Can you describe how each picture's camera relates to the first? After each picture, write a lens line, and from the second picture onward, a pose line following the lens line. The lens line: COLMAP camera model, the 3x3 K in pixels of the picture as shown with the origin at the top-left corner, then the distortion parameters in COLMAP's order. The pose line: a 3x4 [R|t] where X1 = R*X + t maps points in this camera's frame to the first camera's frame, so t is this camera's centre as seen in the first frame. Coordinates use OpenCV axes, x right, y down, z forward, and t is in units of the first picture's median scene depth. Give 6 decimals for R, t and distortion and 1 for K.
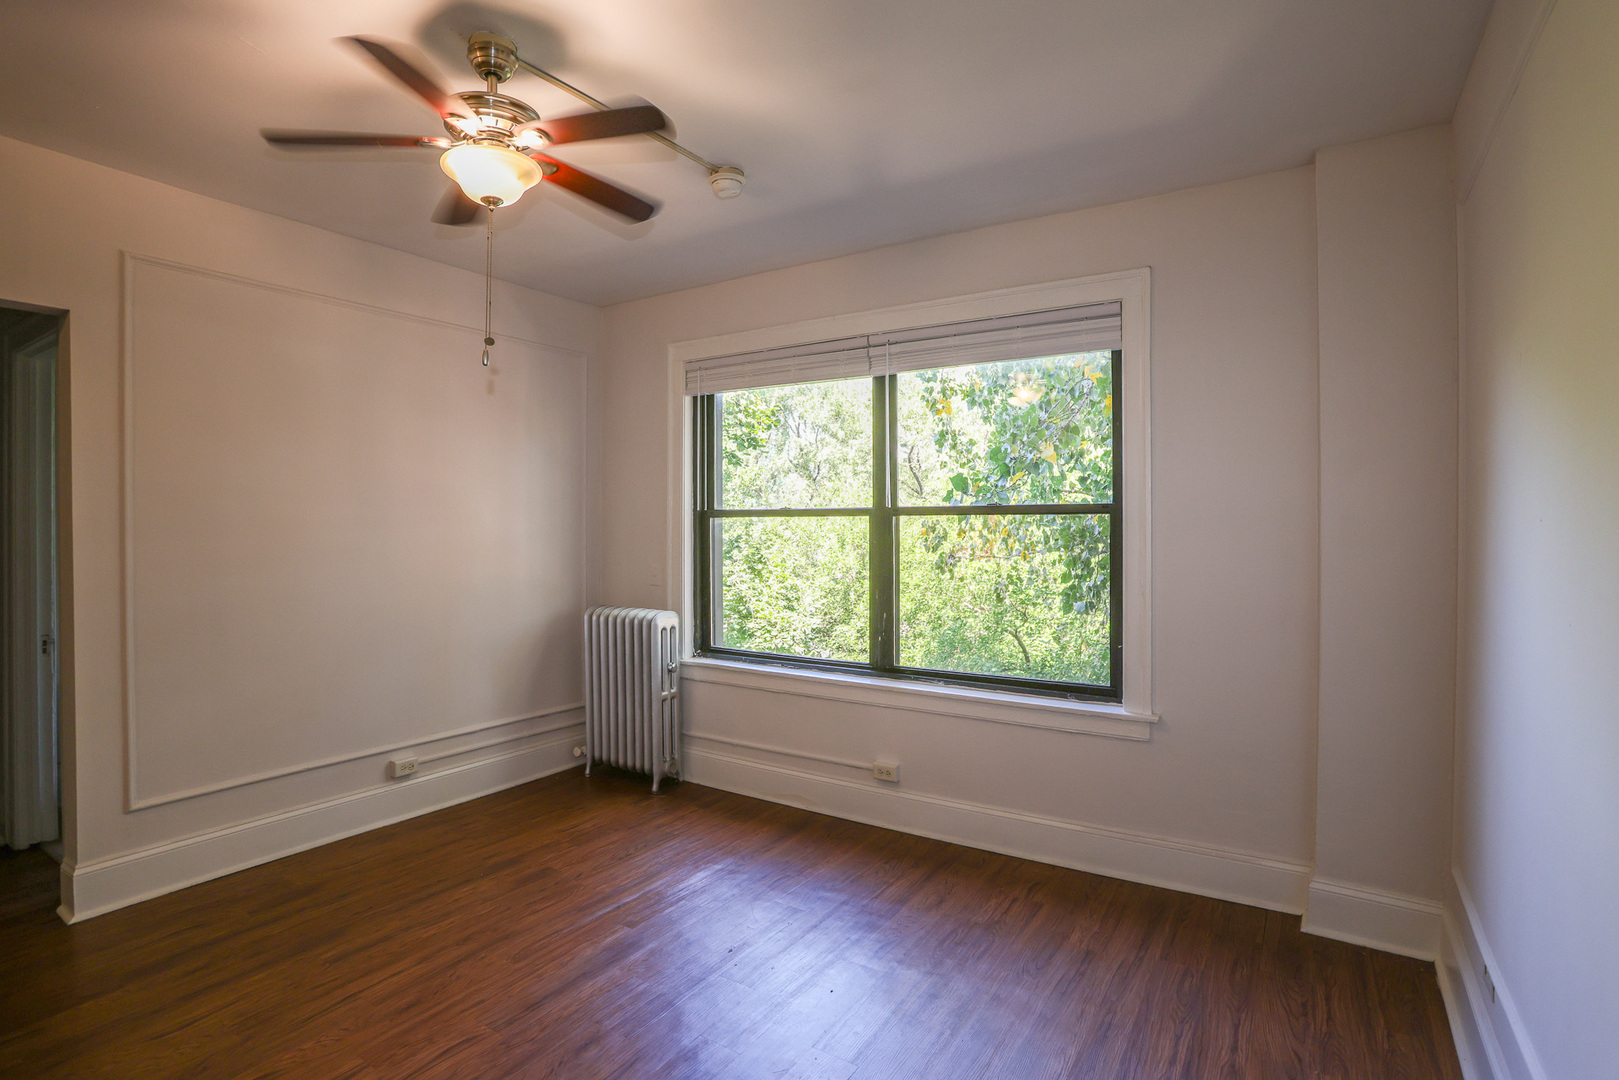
lens RADIAL K [[805.1, 0, 813.9], [0, 805.1, 526.5], [0, 0, 1]] dist [-0.064556, 0.032764]
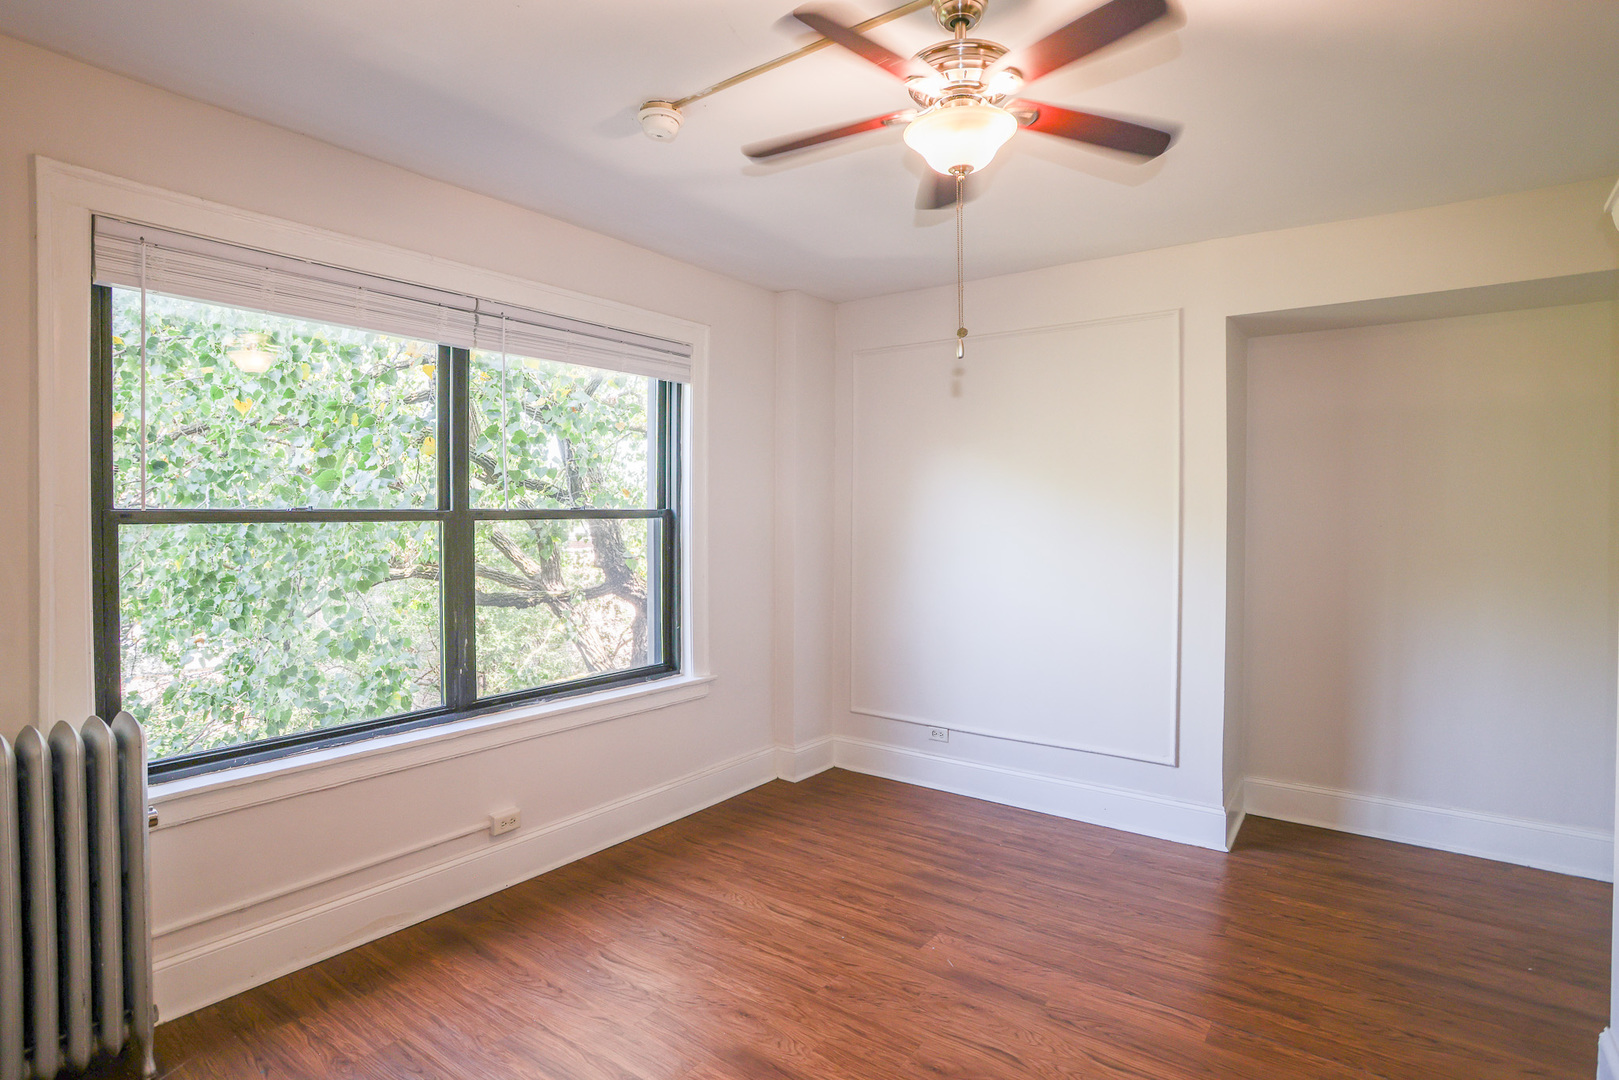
lens RADIAL K [[805.1, 0, 813.9], [0, 805.1, 526.5], [0, 0, 1]] dist [-0.064556, 0.032764]
pose [[0.083990, -0.014943, 0.996355, -0.757003], [0.001187, 0.999888, 0.014896, -0.020470], [-0.996466, -0.000069, 0.083999, 0.635489]]
